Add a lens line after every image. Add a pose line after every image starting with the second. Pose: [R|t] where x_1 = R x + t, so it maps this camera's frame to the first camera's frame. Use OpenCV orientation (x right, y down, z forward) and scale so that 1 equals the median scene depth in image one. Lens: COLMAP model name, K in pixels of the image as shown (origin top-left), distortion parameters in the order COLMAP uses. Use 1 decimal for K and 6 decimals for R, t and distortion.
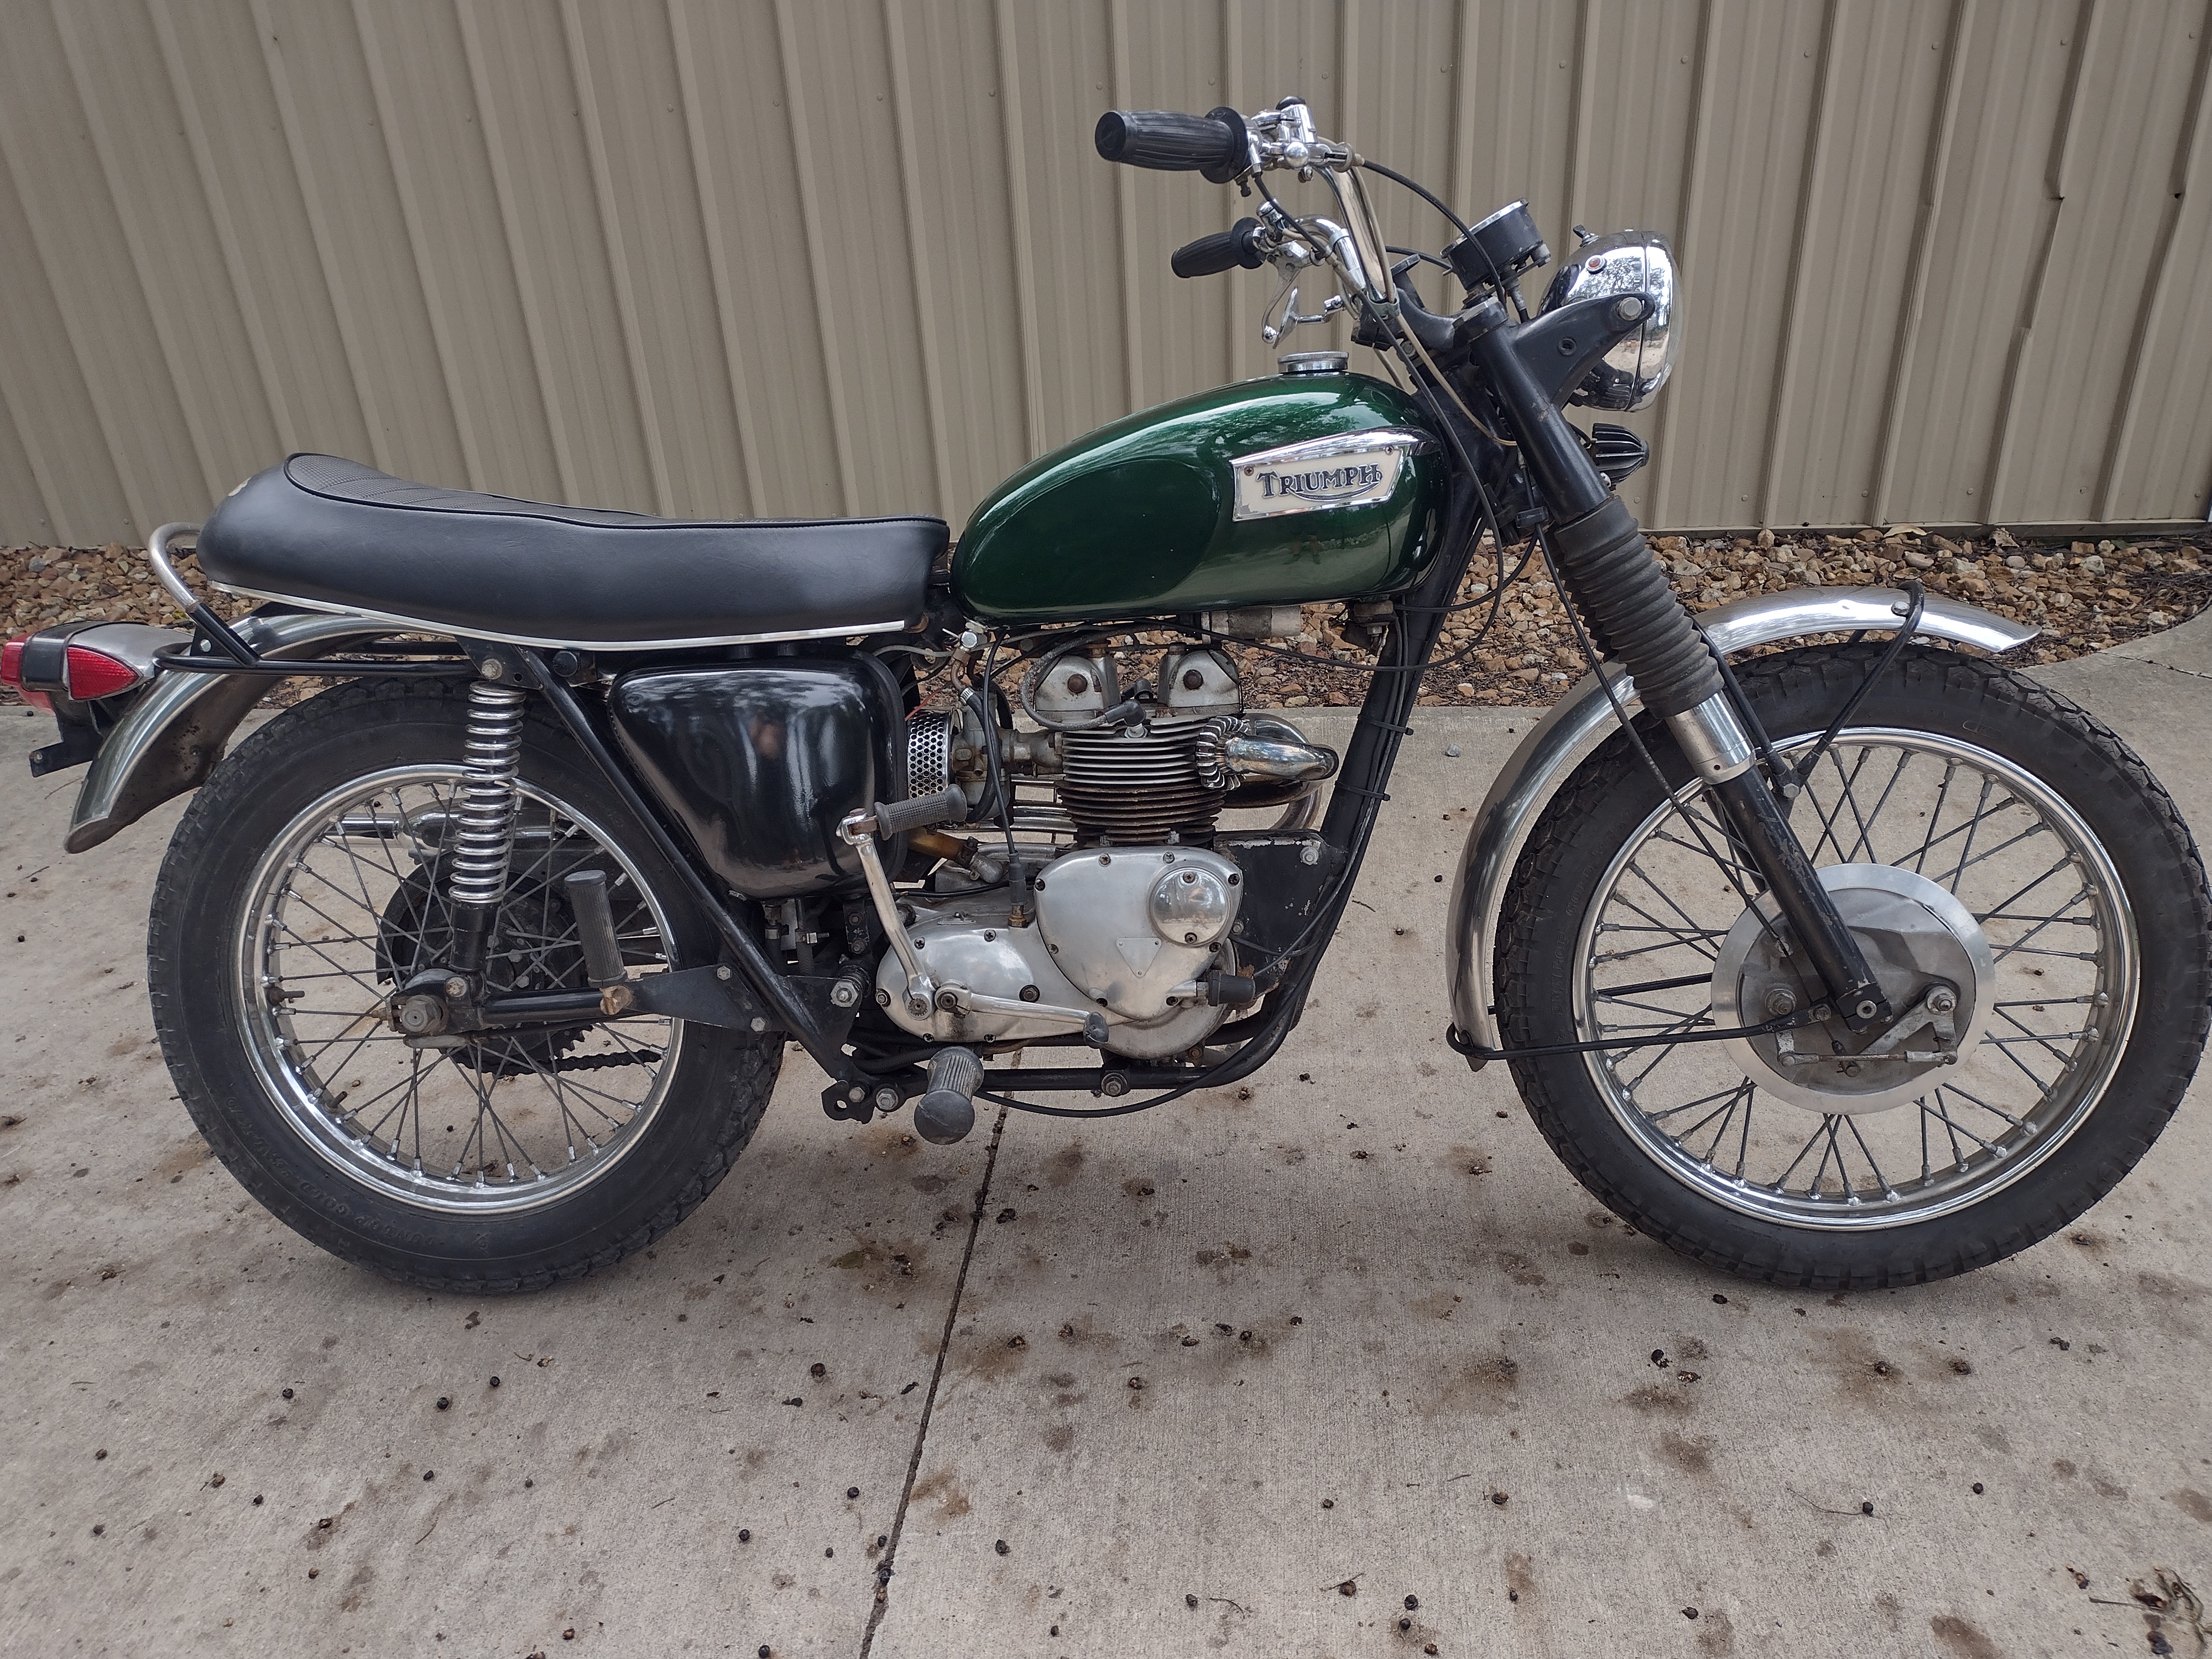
lens RADIAL K [[1665.4, 0, 1136.3], [0, 1665.4, 843.3], [0, 0, 1]] dist [0.077254, -0.076574]
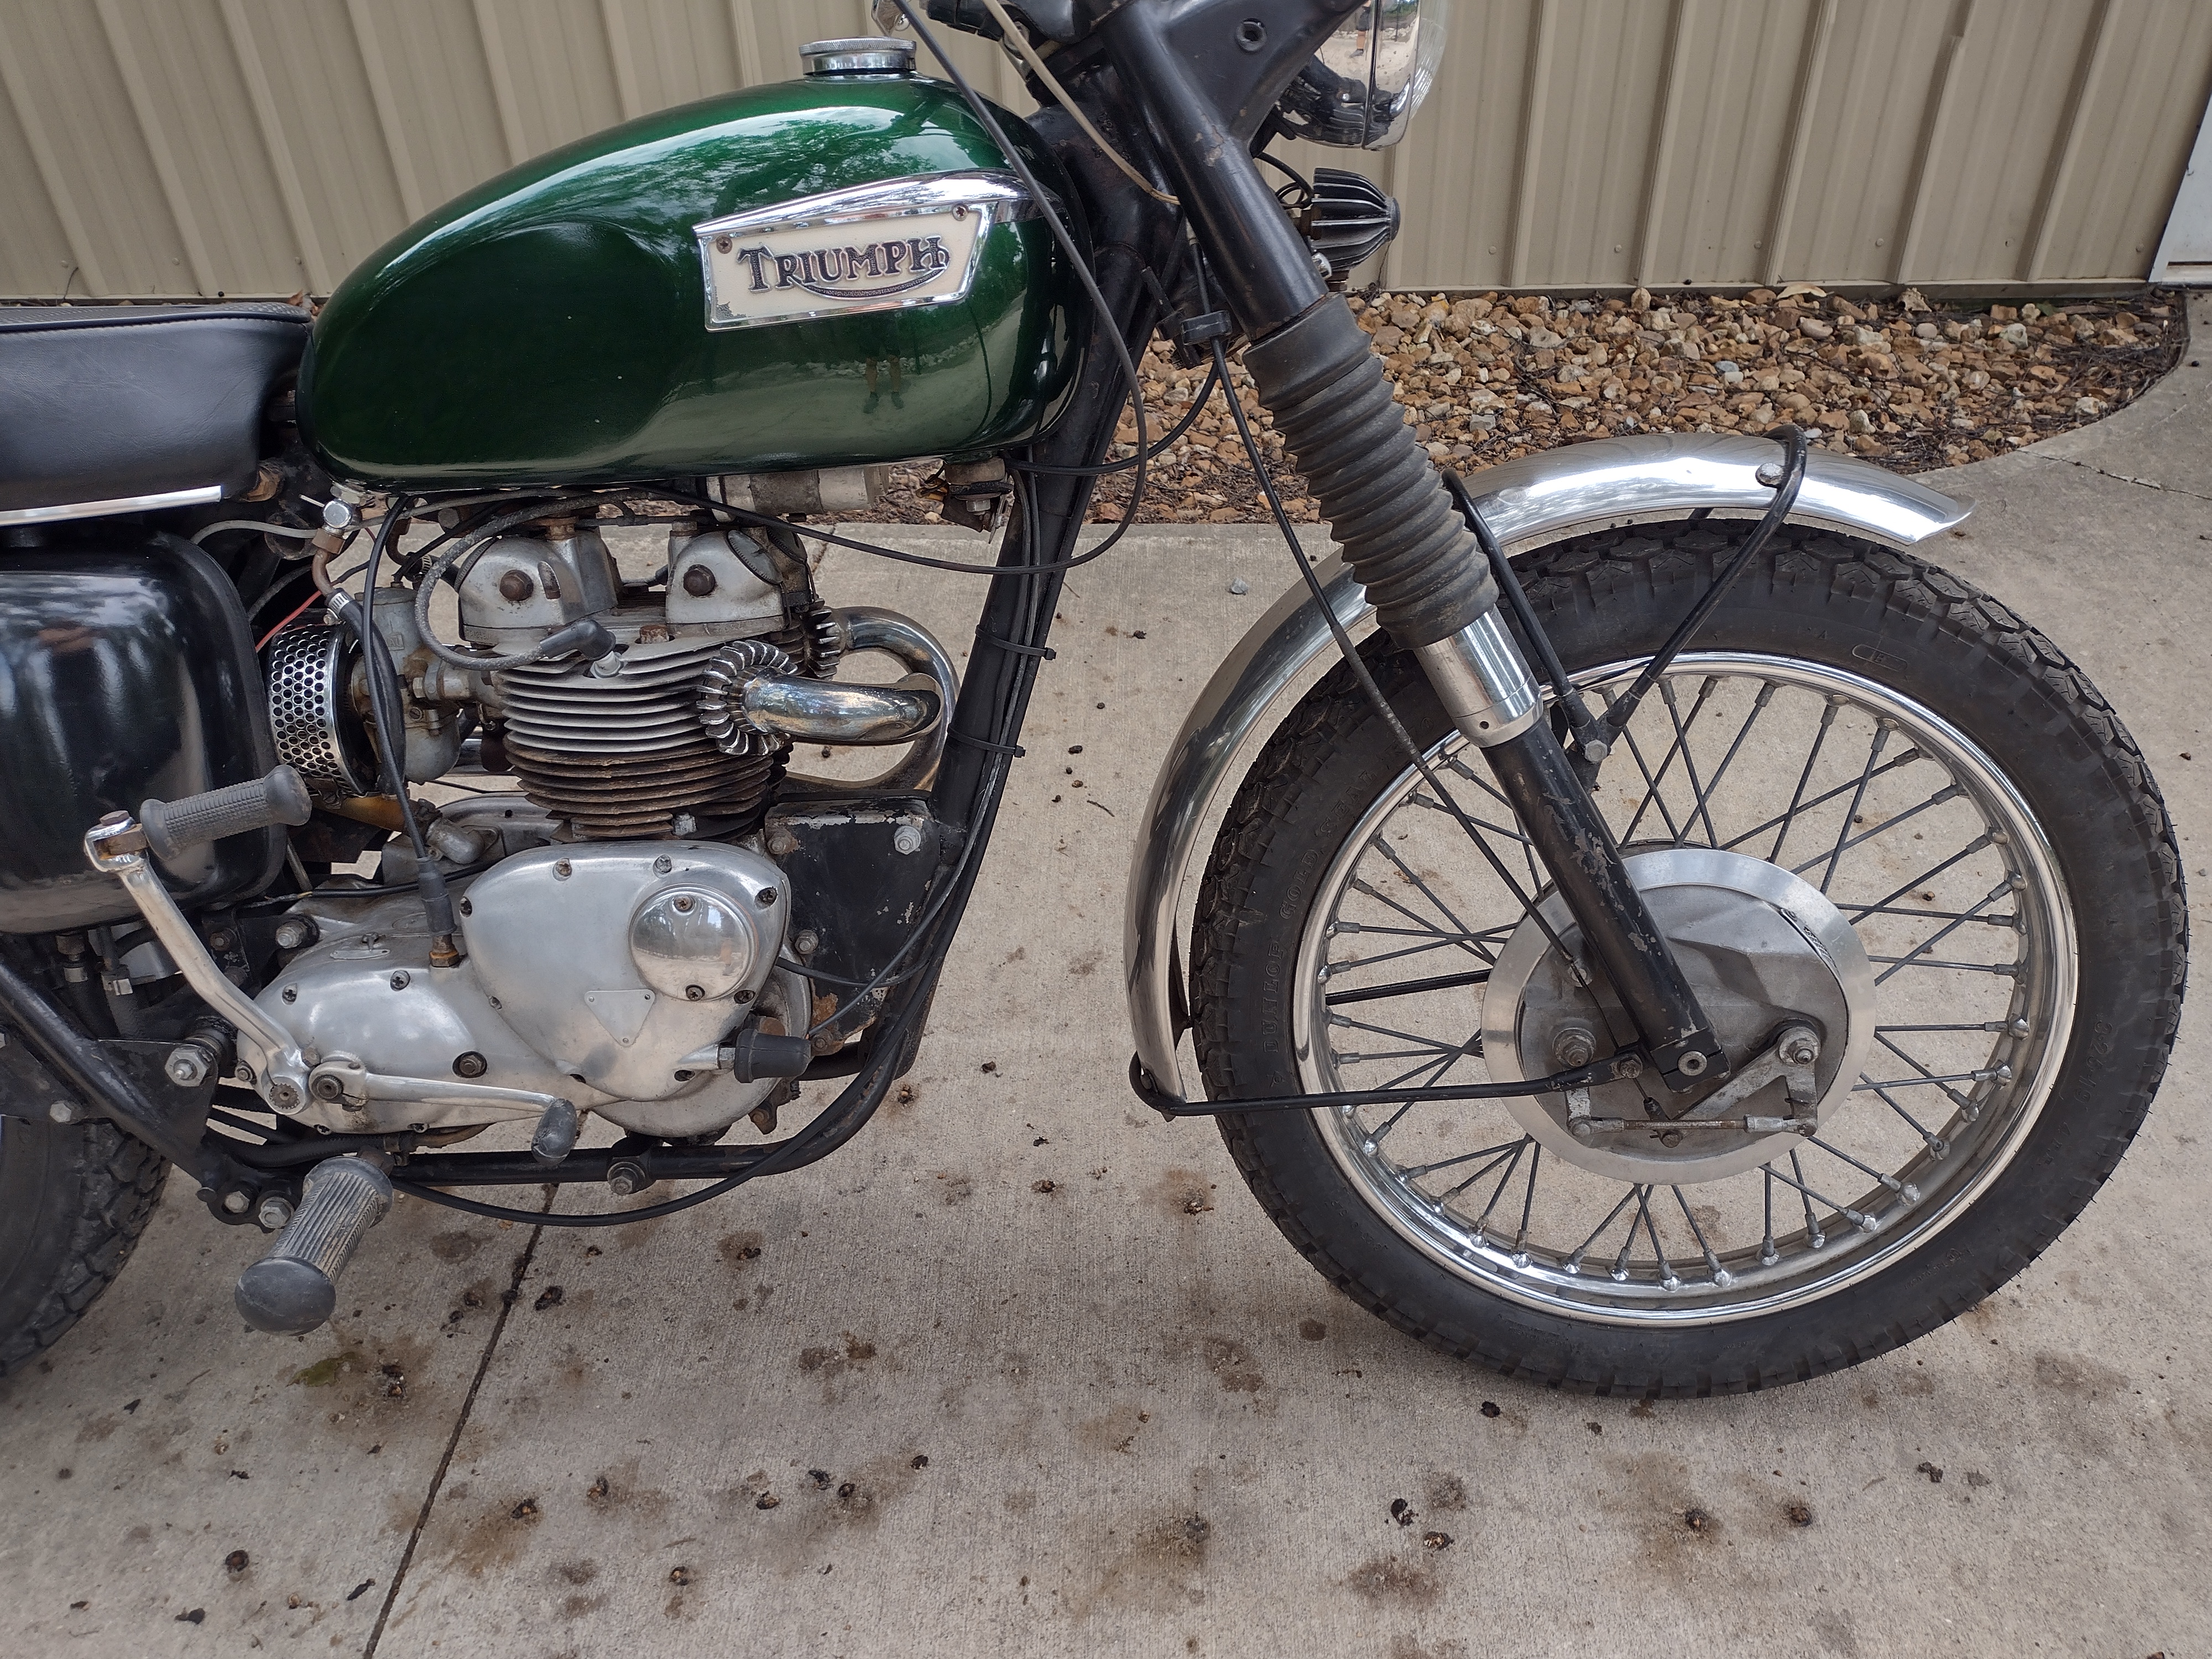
lens RADIAL K [[1662.4, 0, 1140.6], [0, 1662.4, 857.5], [0, 0, 1]] dist [0.069792, -0.083399]
pose [[0.998098, -0.018624, 0.058772, 0.150485], [0.009186, 0.987565, 0.156940, -0.085236], [-0.060964, -0.156101, 0.985858, 0.313230]]
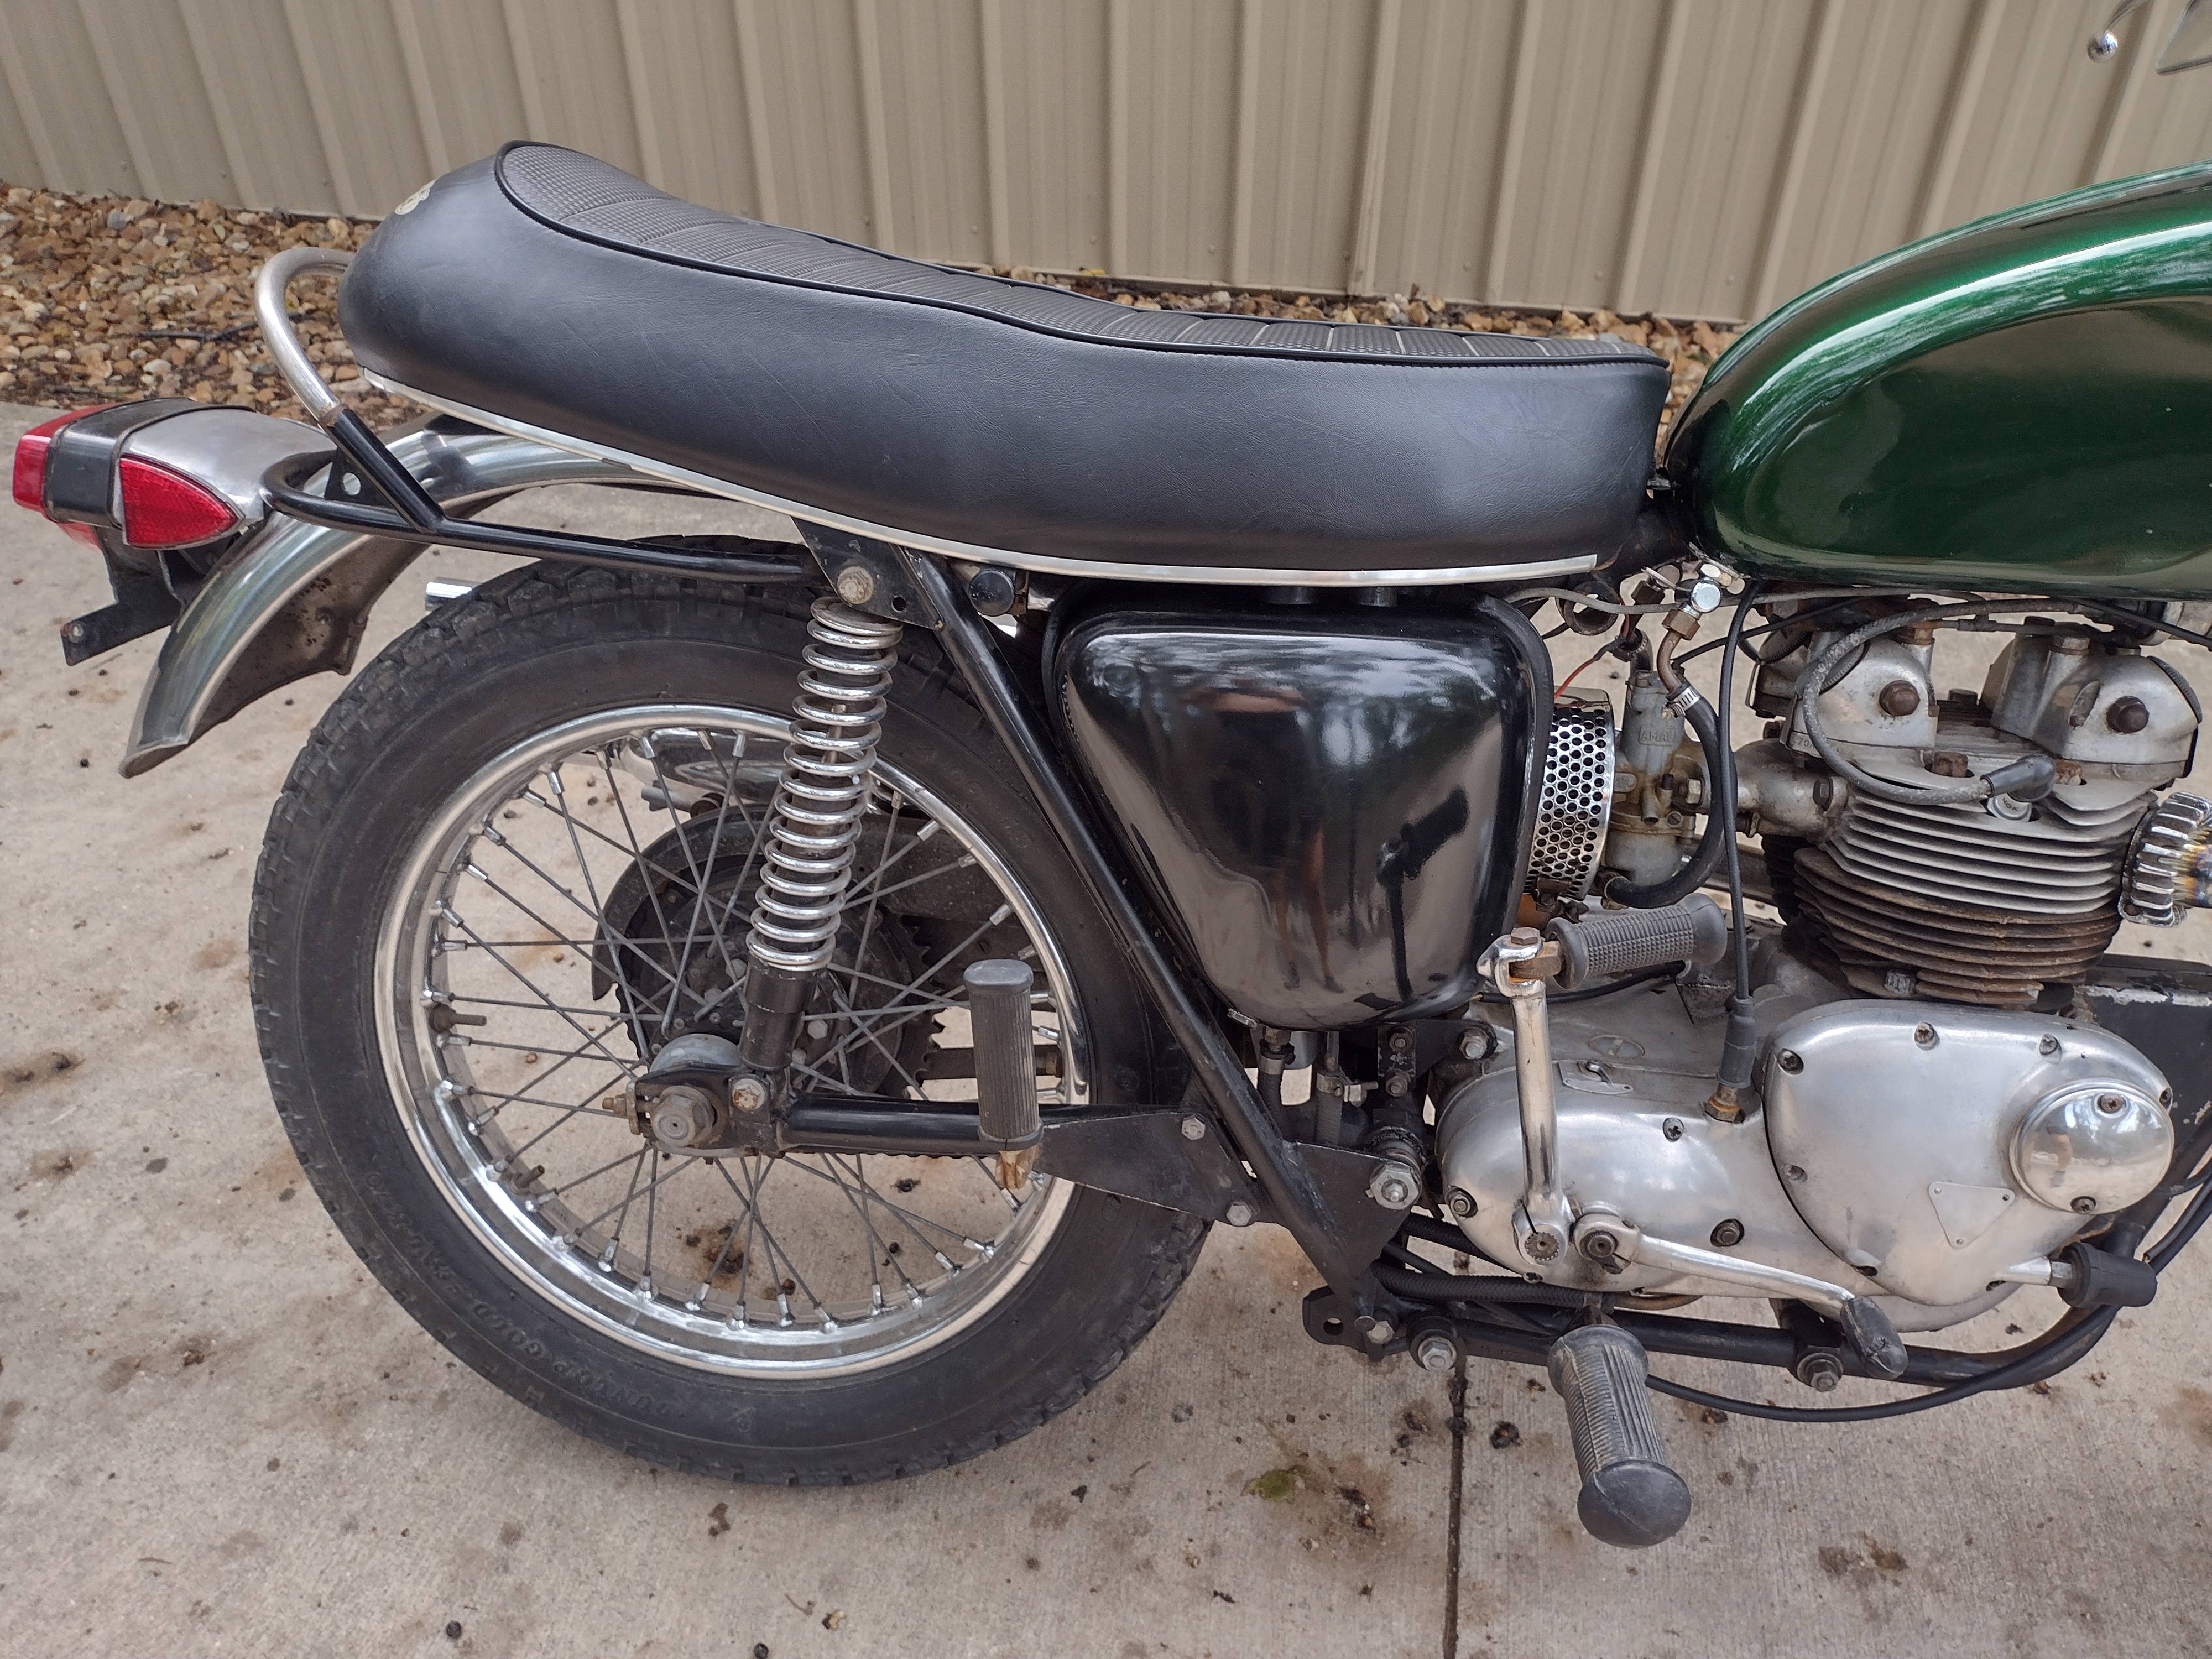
lens RADIAL K [[1662.4, 0, 1140.6], [0, 1662.4, 857.5], [0, 0, 1]] dist [0.069792, -0.083399]
pose [[0.994724, 0.098194, -0.029694, -0.239648], [-0.091973, 0.981854, 0.165841, -0.105096], [0.045440, -0.162236, 0.985705, 0.404613]]
